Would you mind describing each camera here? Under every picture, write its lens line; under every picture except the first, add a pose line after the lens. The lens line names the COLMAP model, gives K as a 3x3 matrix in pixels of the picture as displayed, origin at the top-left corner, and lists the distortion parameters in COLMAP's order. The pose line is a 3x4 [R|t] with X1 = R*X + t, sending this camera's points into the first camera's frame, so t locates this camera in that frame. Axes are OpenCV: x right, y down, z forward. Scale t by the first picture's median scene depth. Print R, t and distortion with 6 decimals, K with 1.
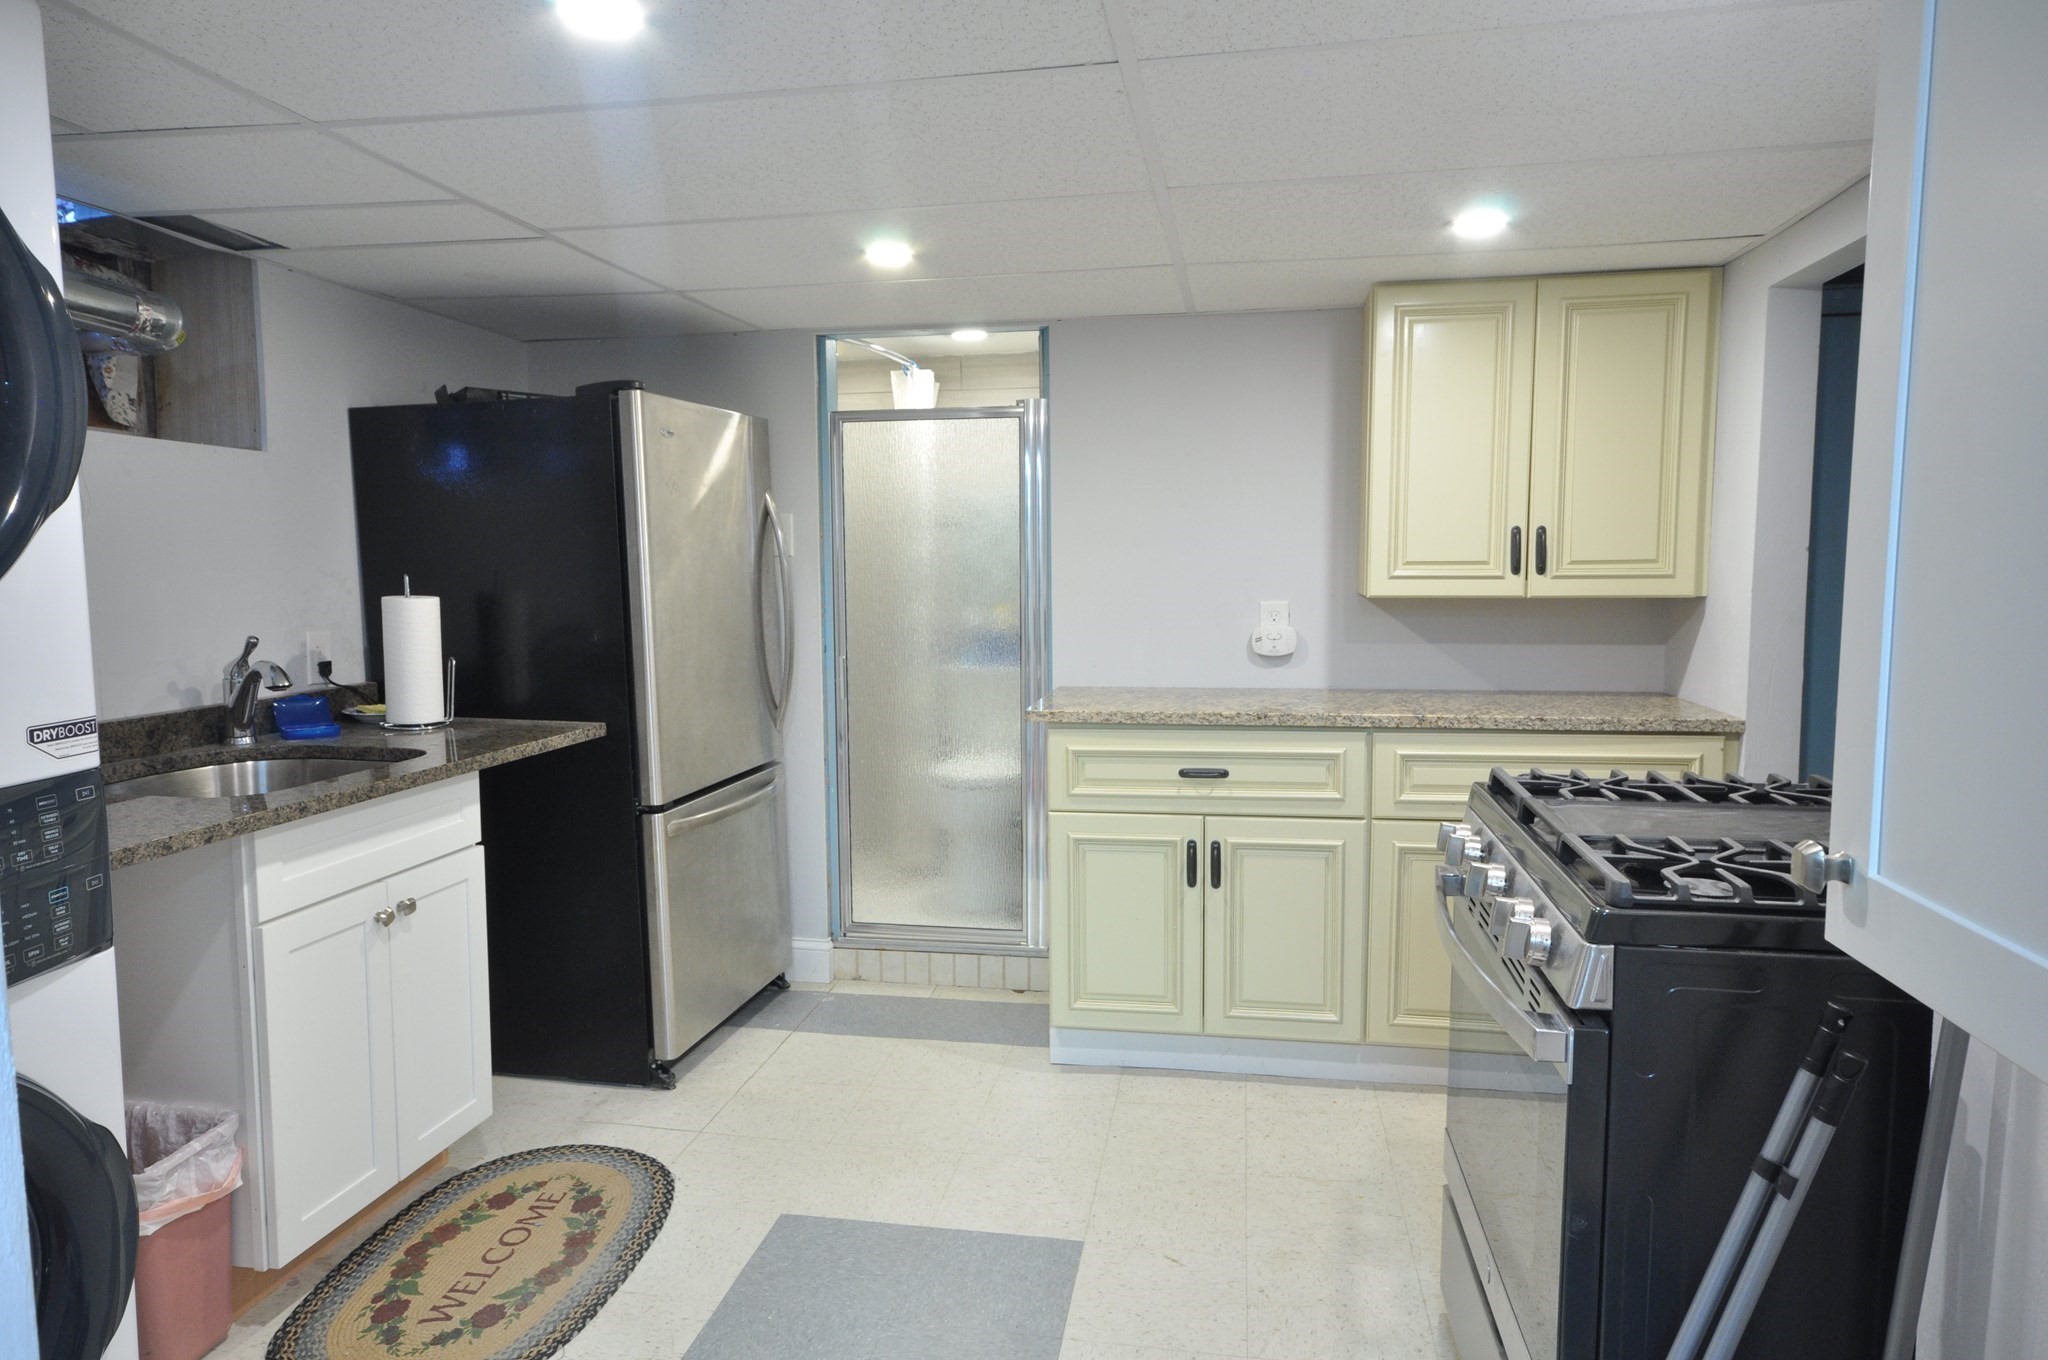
lens RADIAL K [[1262.7, 0, 1021.2], [0, 1262.7, 674.5], [0, 0, 1]] dist [-0.003824, -0.000547]
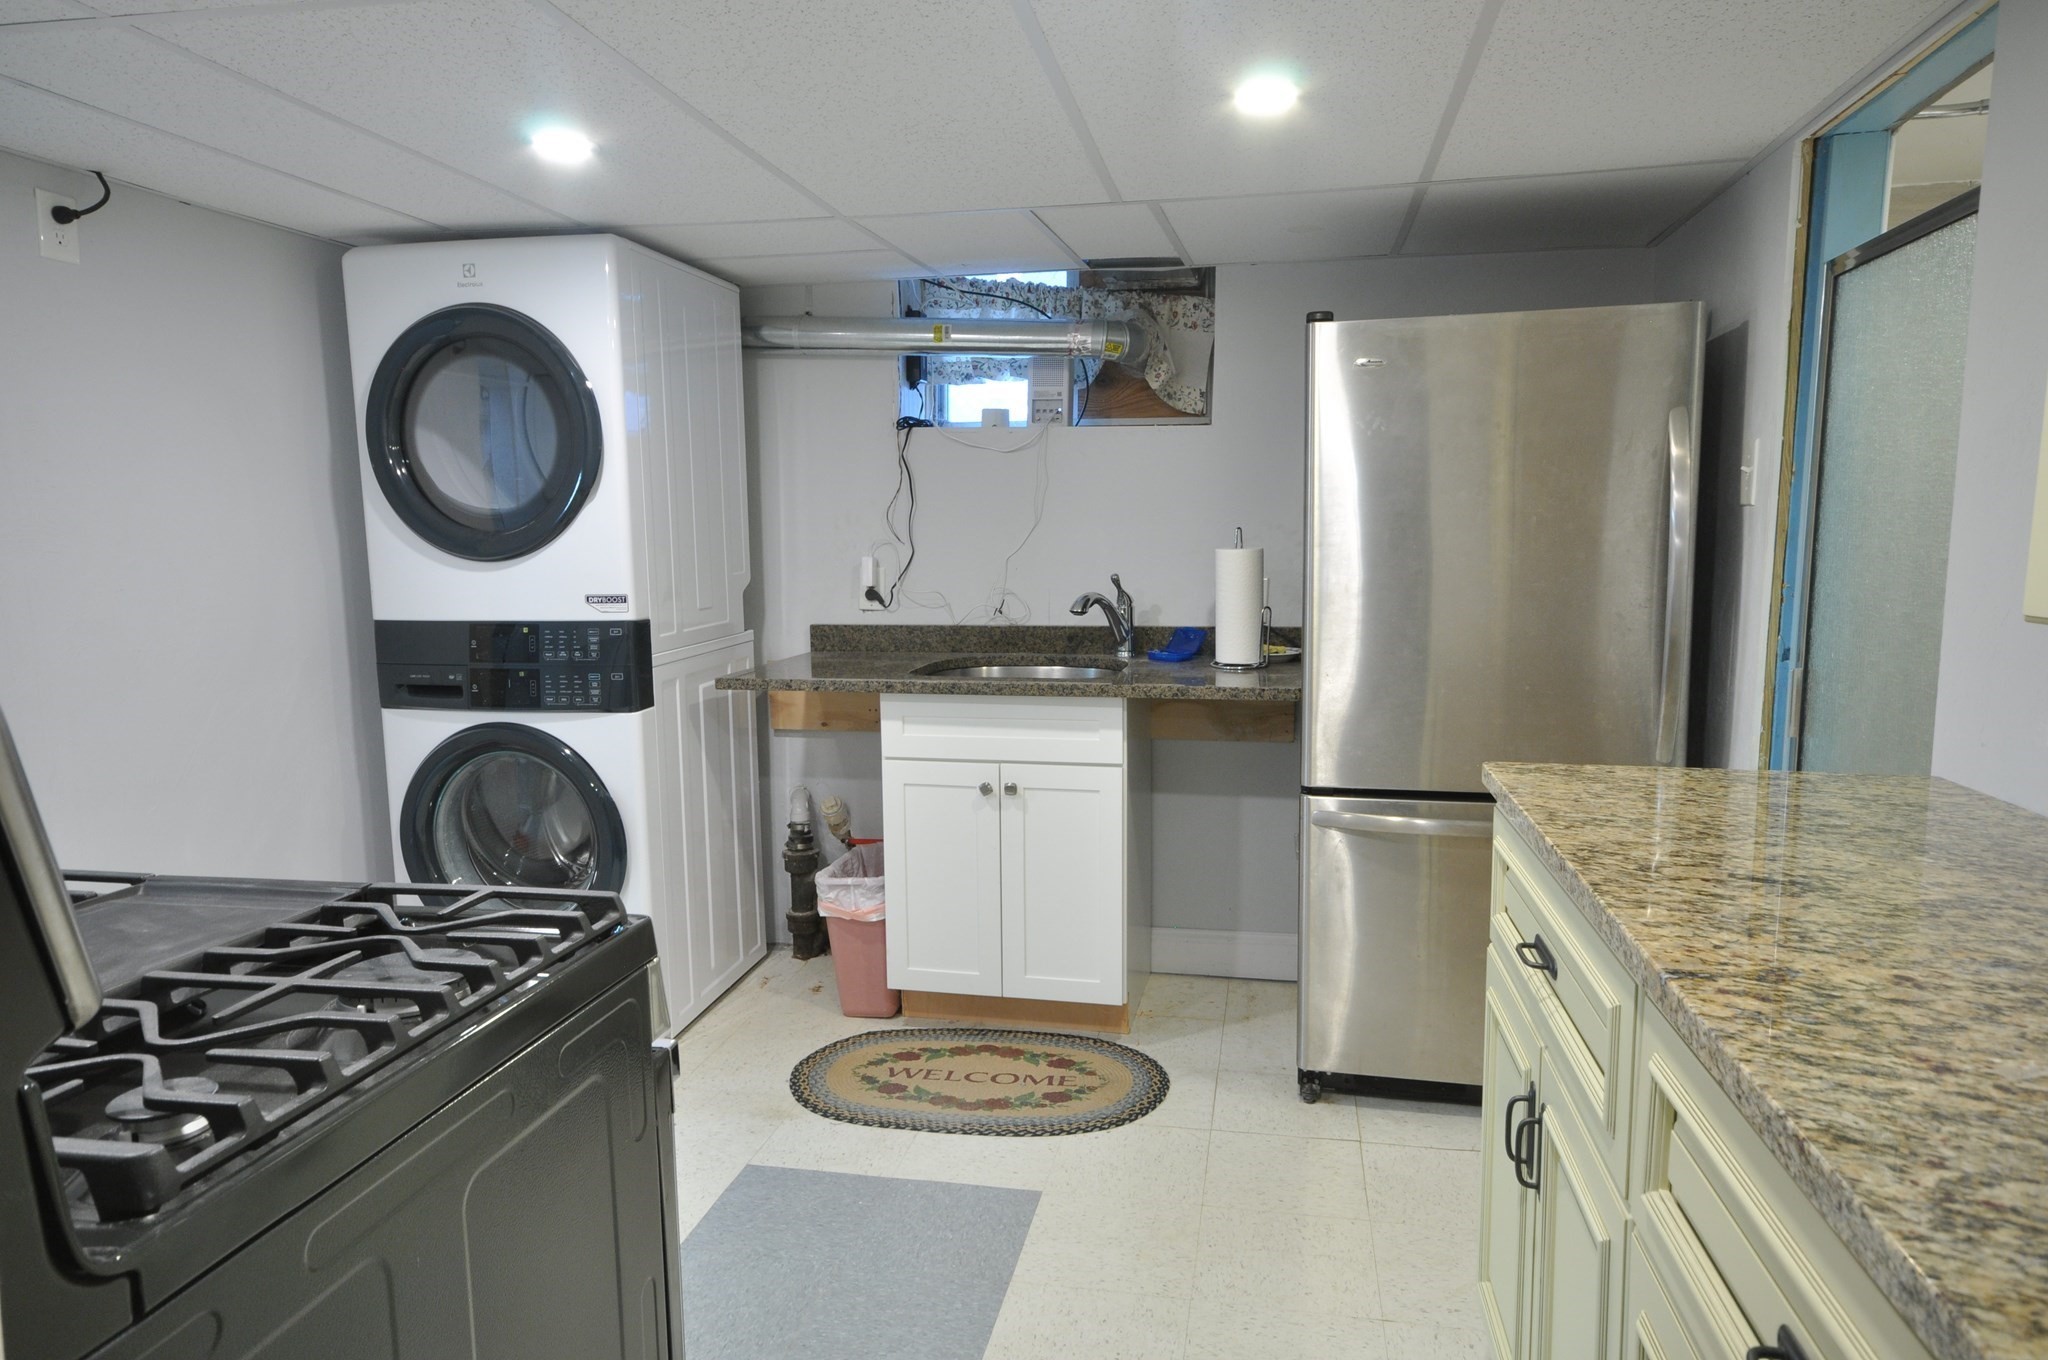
lens RADIAL K [[1262.7, 0, 1019.5], [0, 1262.7, 689.5], [0, 0, 1]] dist [-0.003824, -0.000547]
pose [[-0.030256, 0.130898, -0.990934, 0.777009], [-0.085890, 0.987381, 0.133051, -0.086292], [0.995845, 0.089137, -0.018631, 1.048090]]
